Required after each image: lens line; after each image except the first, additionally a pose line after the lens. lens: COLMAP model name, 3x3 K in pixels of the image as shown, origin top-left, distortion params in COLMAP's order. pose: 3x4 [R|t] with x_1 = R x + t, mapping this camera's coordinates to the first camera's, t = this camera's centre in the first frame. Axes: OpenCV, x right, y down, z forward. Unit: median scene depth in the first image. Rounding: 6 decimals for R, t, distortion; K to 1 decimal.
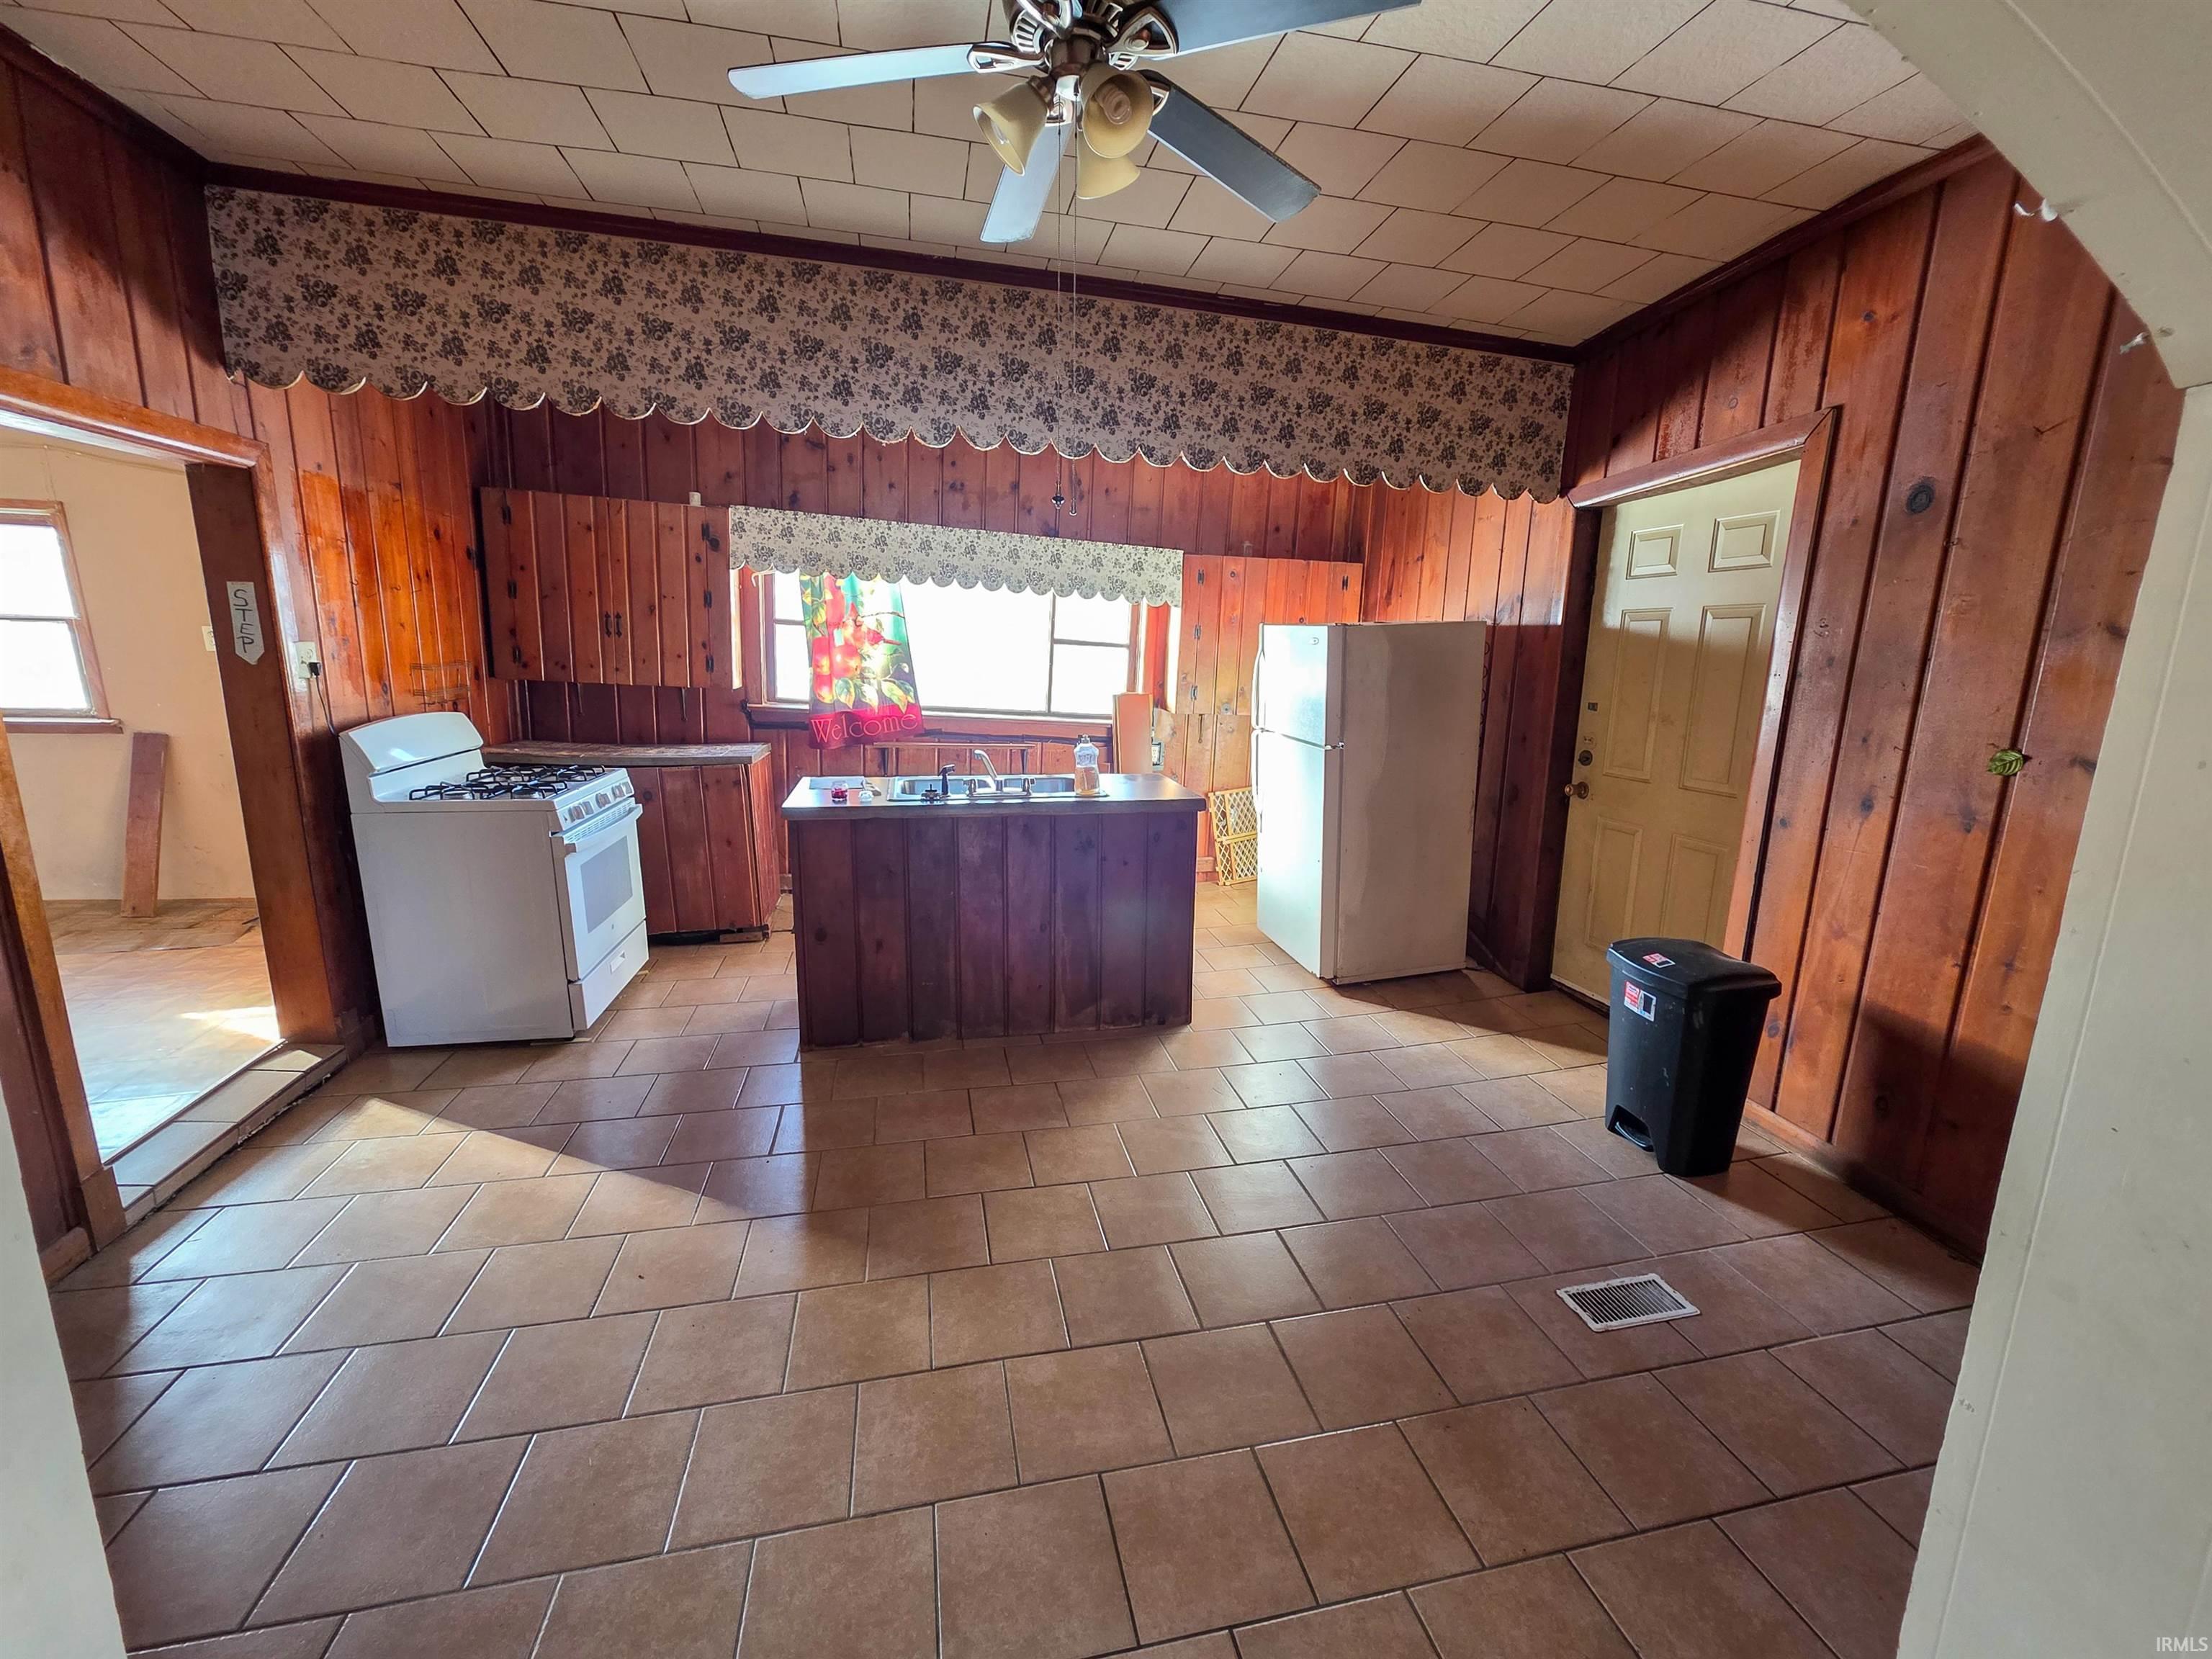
lens RADIAL K [[899.0, 0, 1105.3], [0, 899.0, 820.3], [0, 0, 1]] dist [-0.001078, -0.000078]
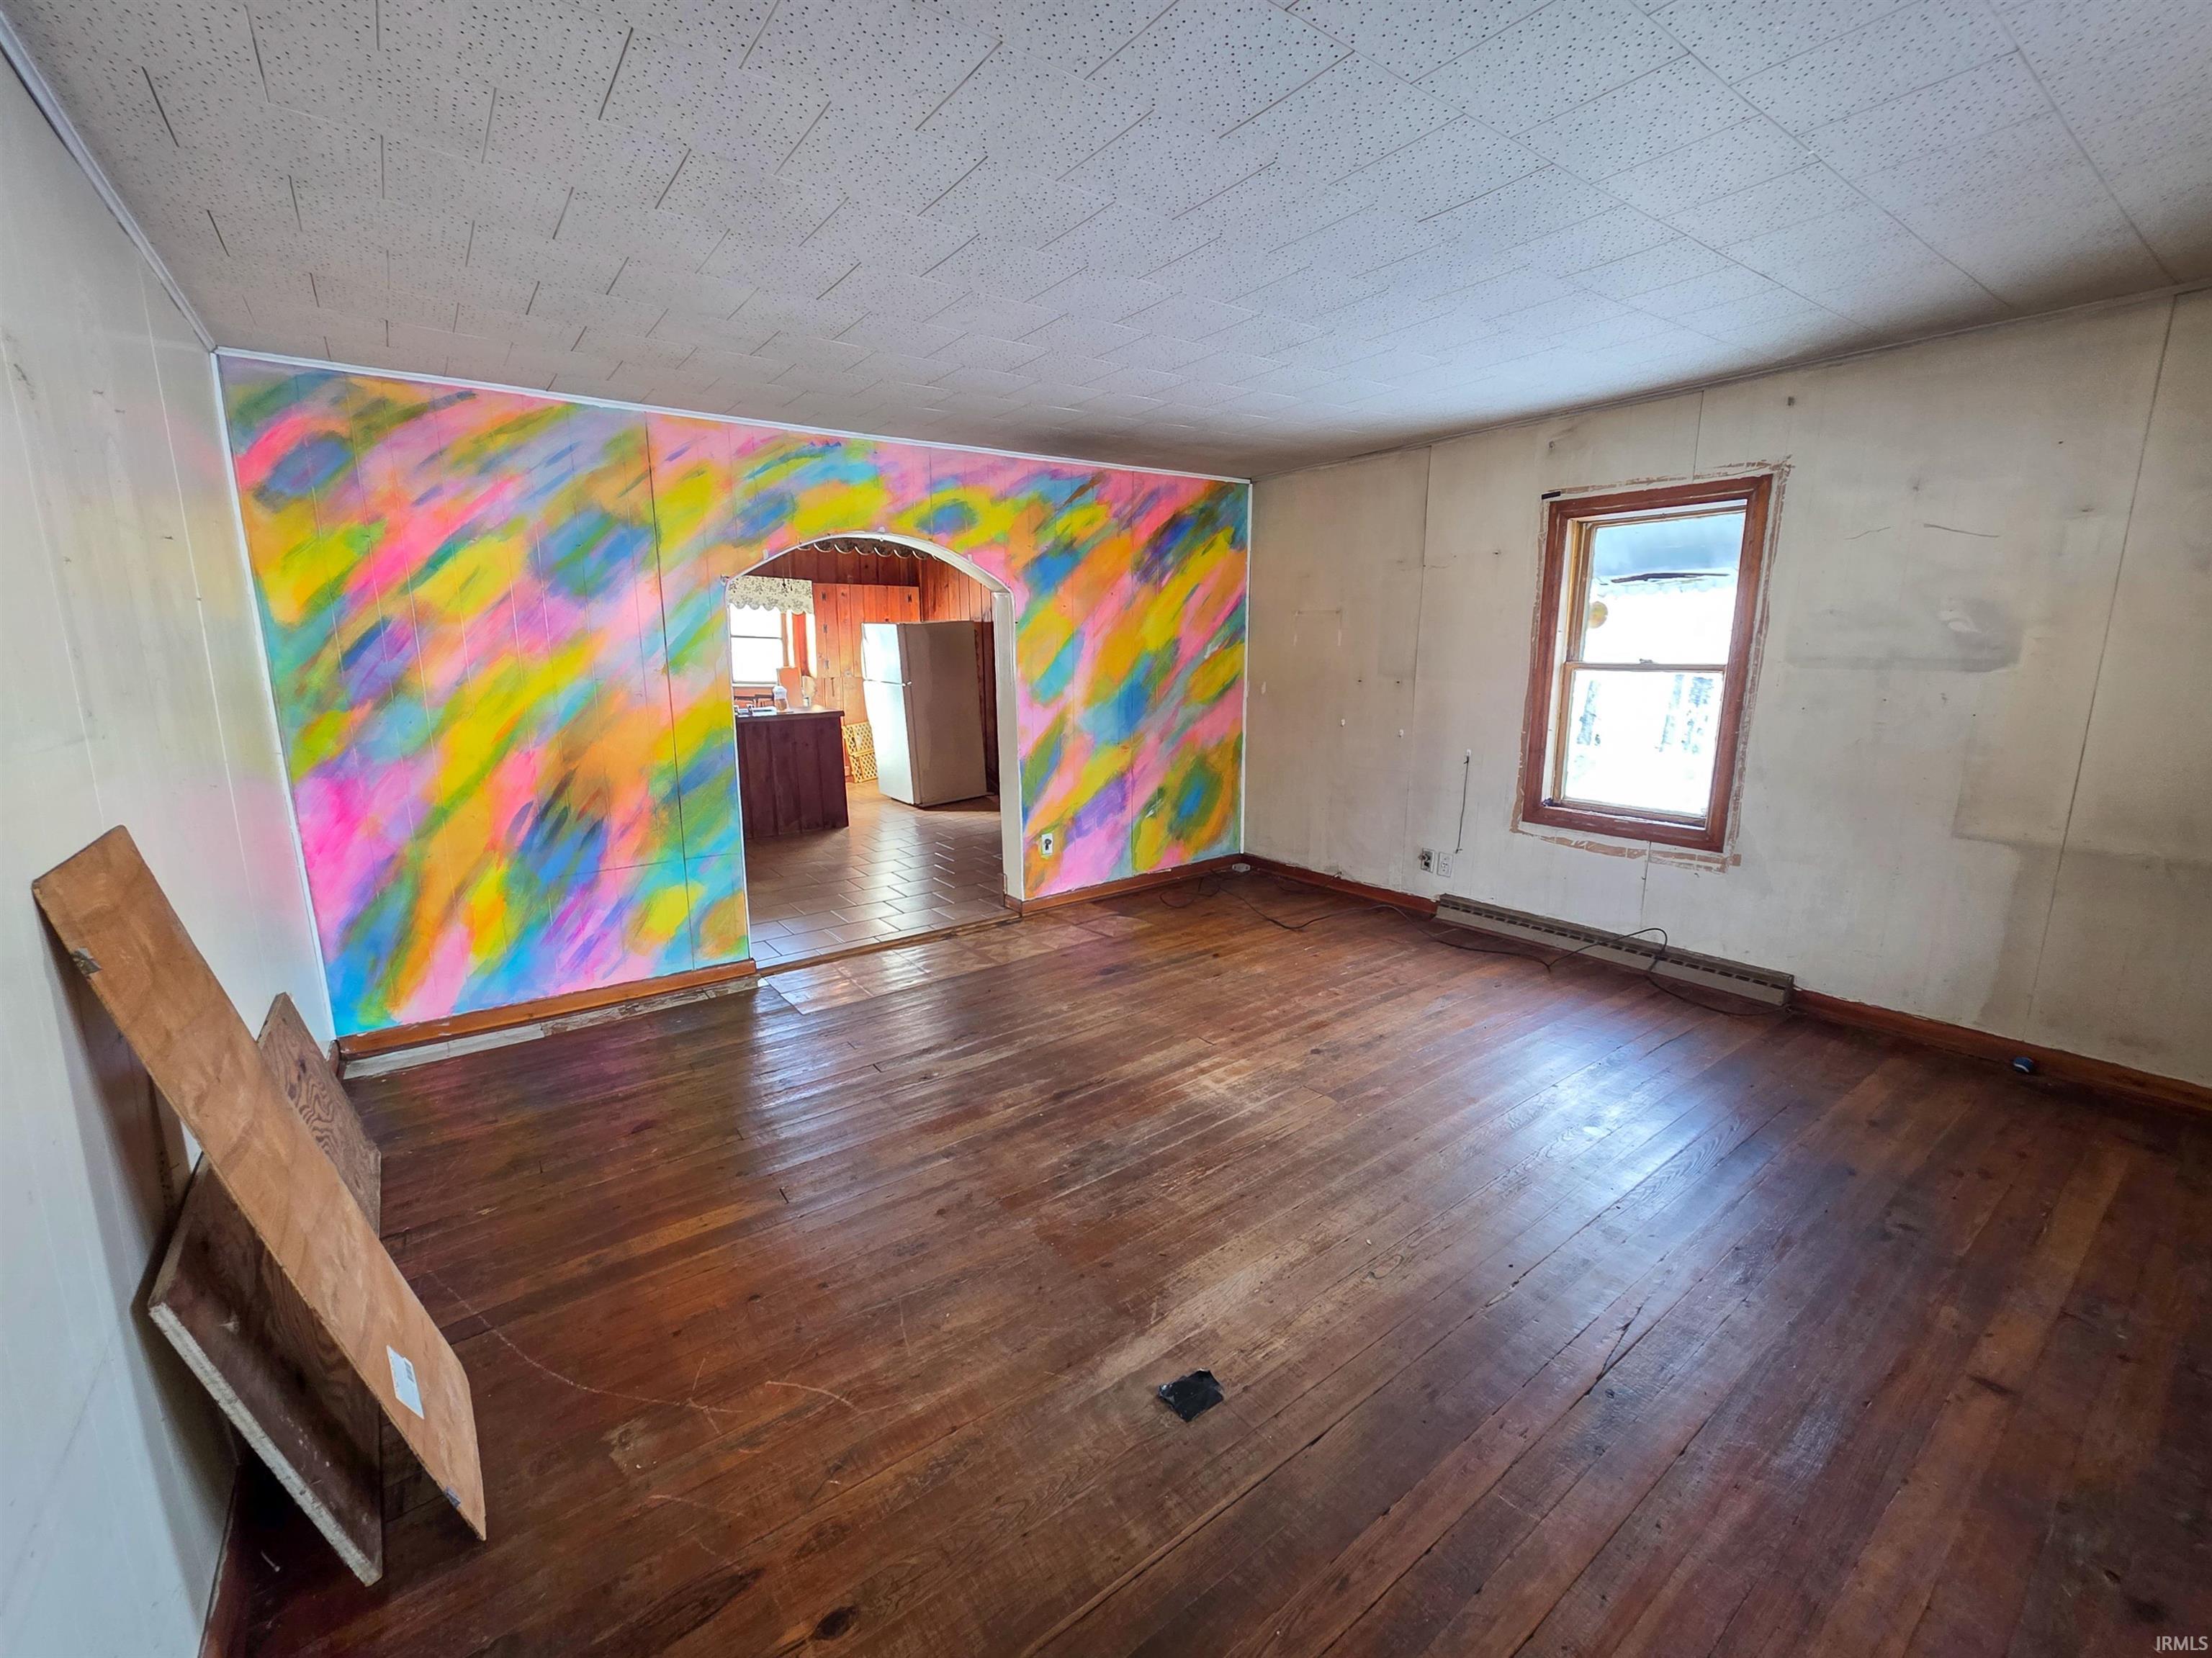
lens RADIAL K [[898.9, 0, 1103.7], [0, 898.9, 830.4], [0, 0, 1]] dist [-0.001078, -0.000078]
pose [[0.913536, -0.109111, 0.391850, -0.123125], [0.102939, 0.994007, 0.036796, 0.159515], [-0.393517, 0.006723, 0.919293, -0.760045]]
